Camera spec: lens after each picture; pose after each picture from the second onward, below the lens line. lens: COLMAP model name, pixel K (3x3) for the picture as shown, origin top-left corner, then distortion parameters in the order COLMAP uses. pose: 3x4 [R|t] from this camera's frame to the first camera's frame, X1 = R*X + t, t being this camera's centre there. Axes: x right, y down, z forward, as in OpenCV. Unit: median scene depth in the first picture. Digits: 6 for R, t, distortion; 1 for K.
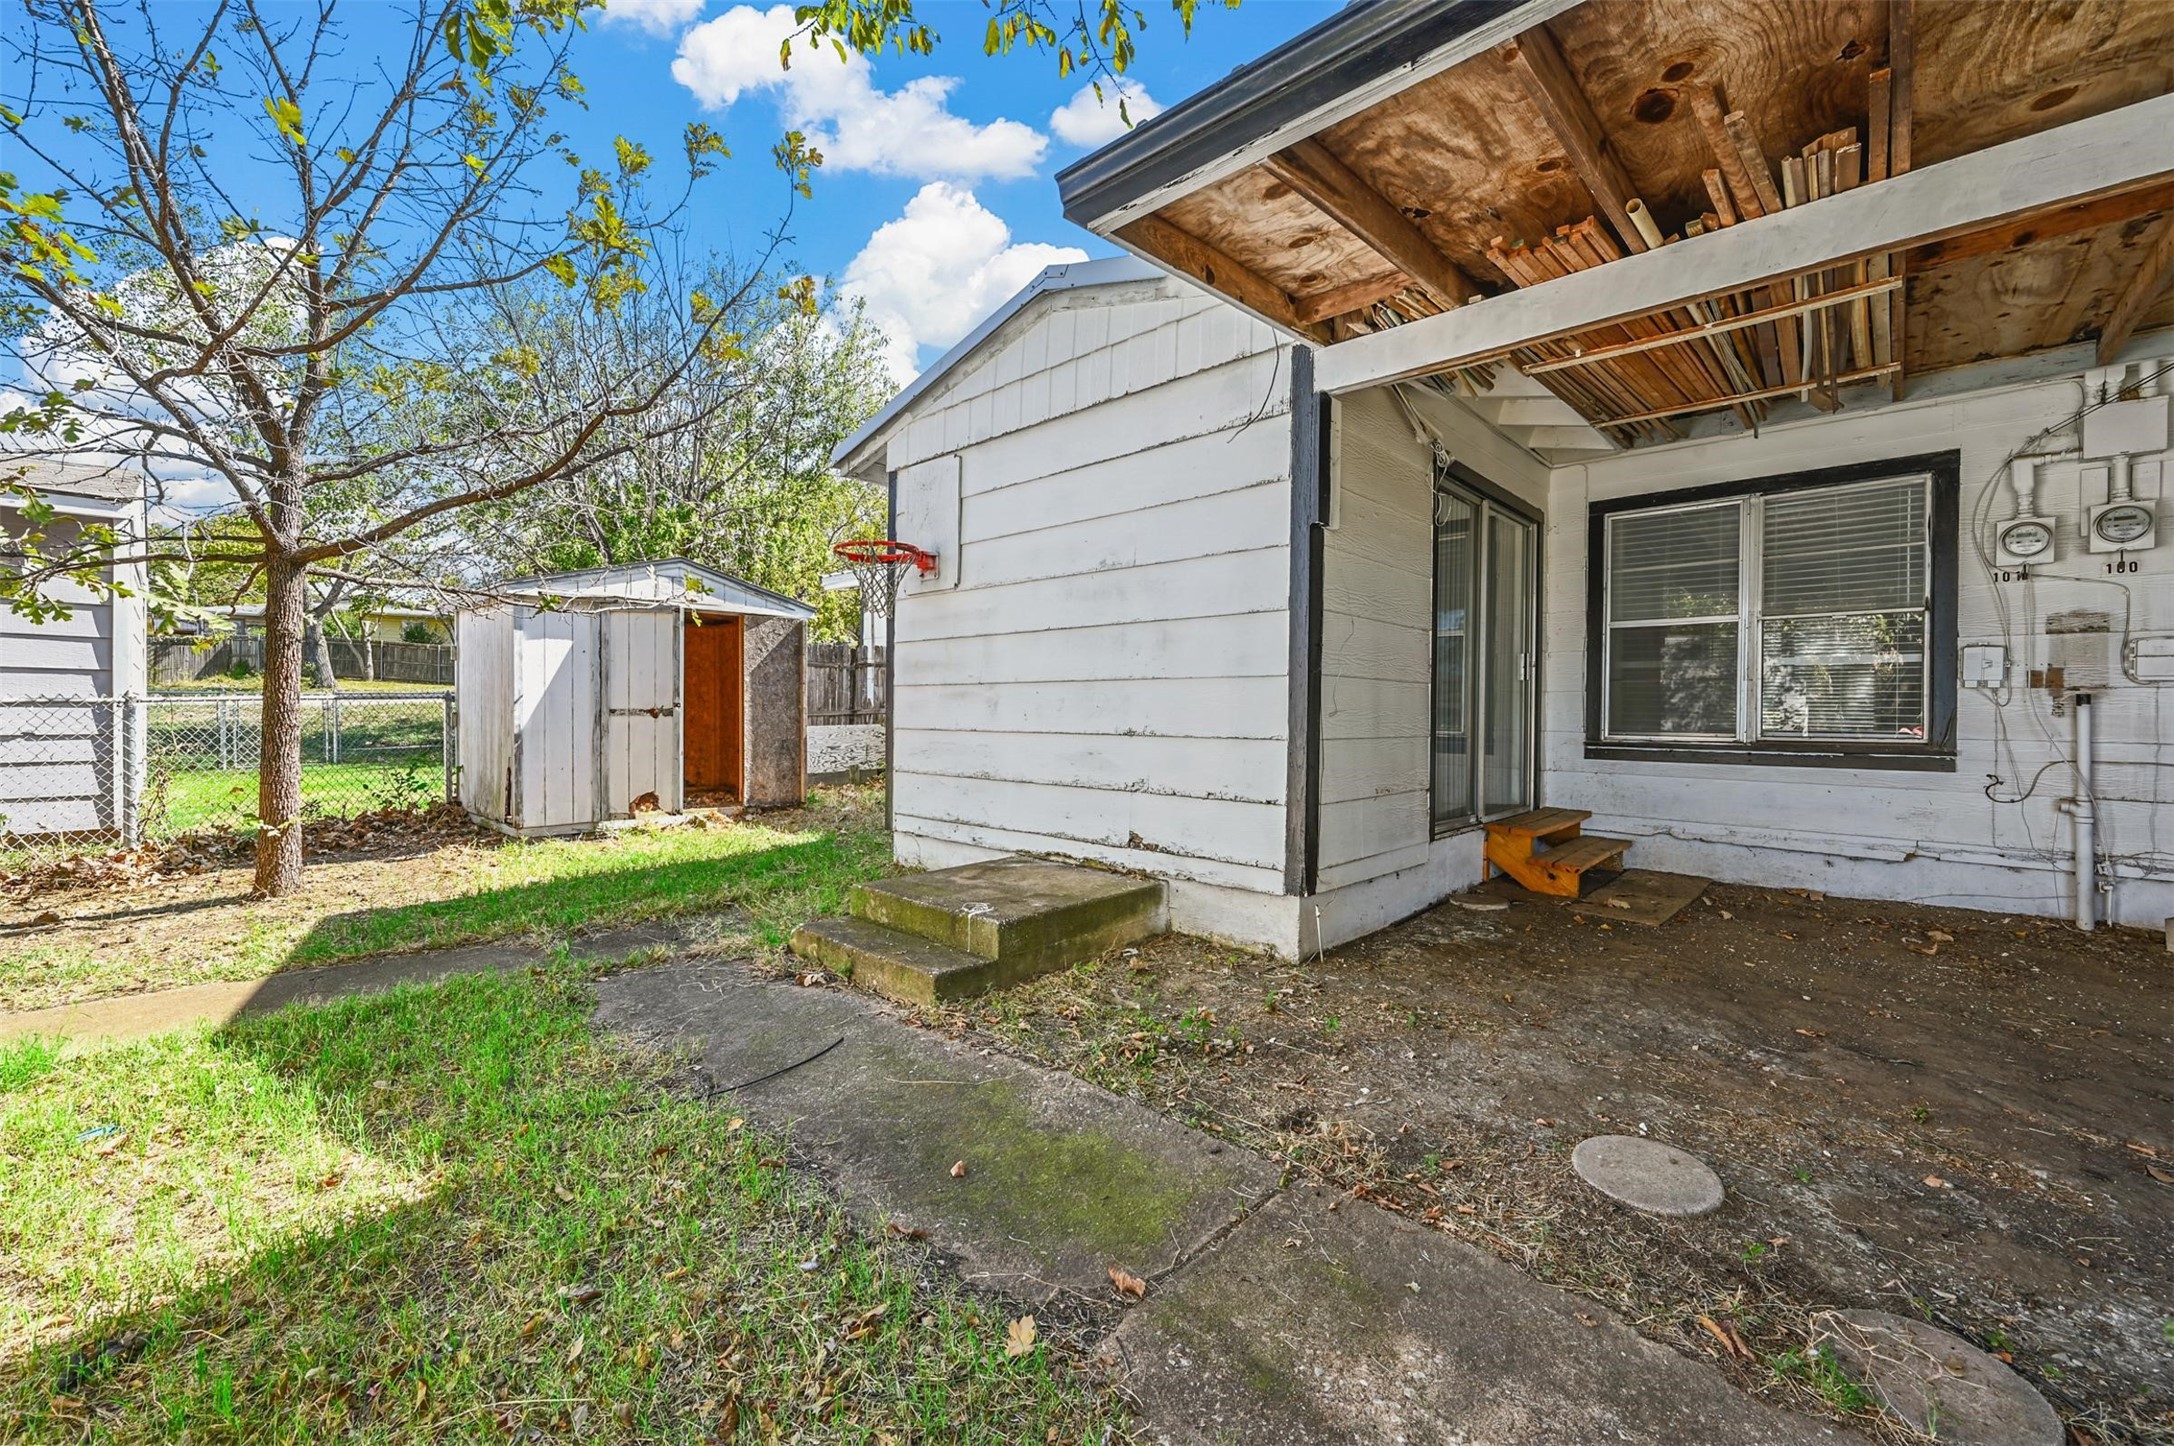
lens RADIAL K [[860.8, 0, 1086.3], [0, 860.8, 715.6], [0, 0, 1]] dist [-0.000514, 0.000089]
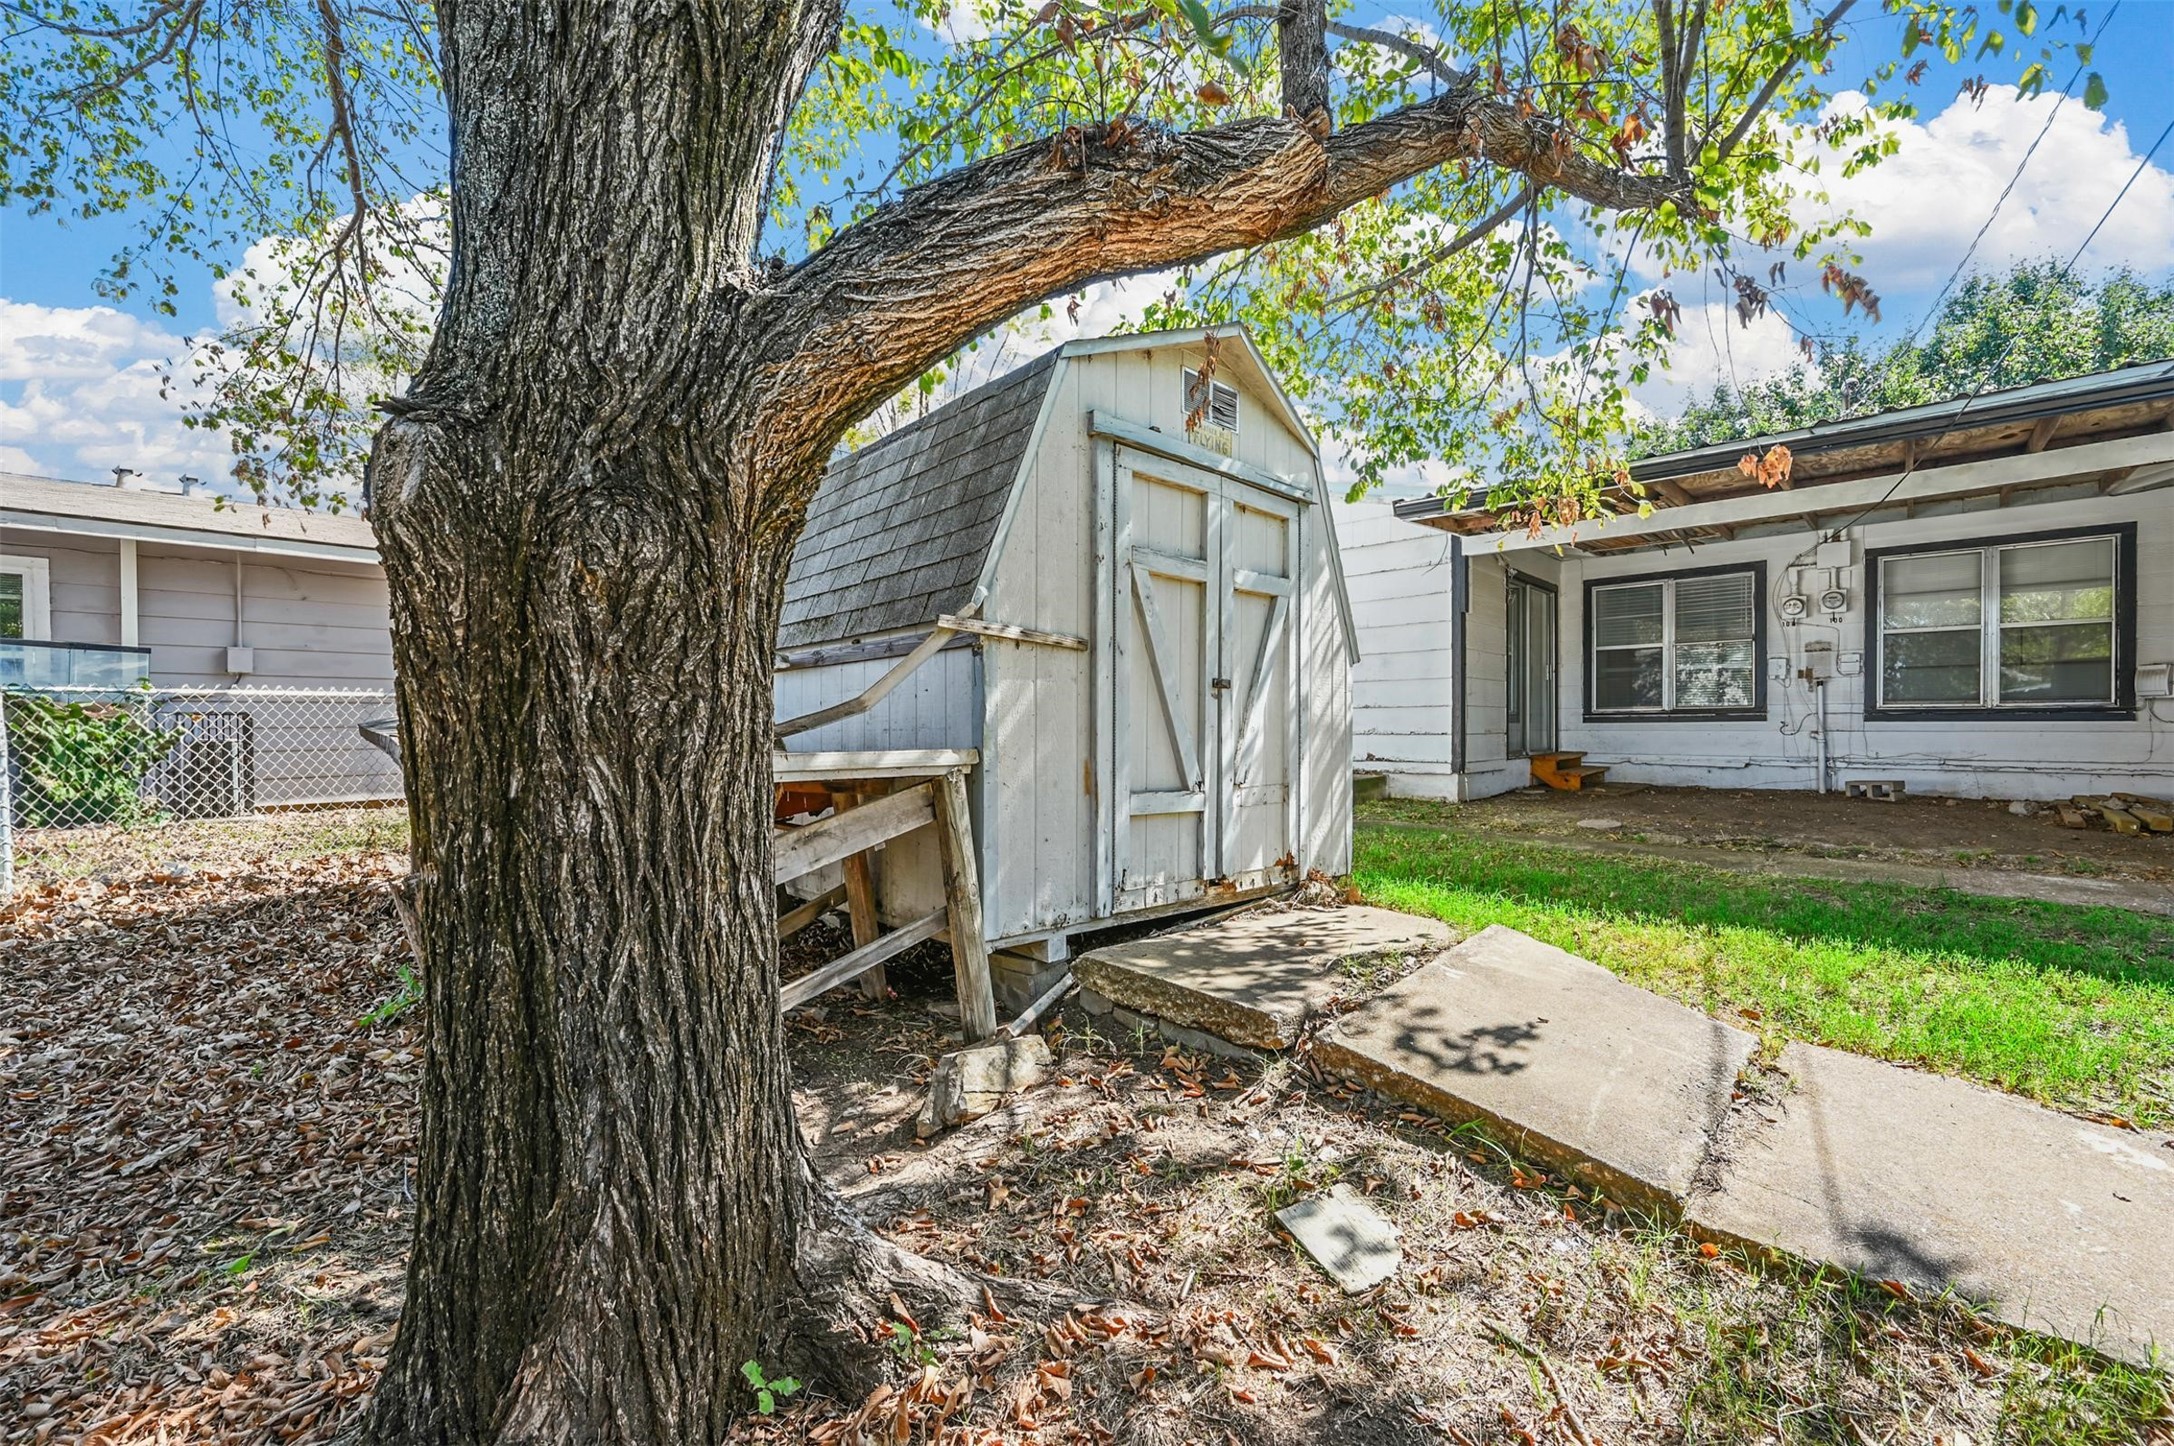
lens RADIAL K [[860.8, 0, 1088.8], [0, 860.8, 728.9], [0, 0, 1]] dist [-0.000514, 0.000089]
pose [[0.999857, -0.016888, -0.001114, -0.501944], [0.016892, 0.999852, 0.003274, 0.044371], [0.001059, -0.003293, 0.999994, -0.889187]]
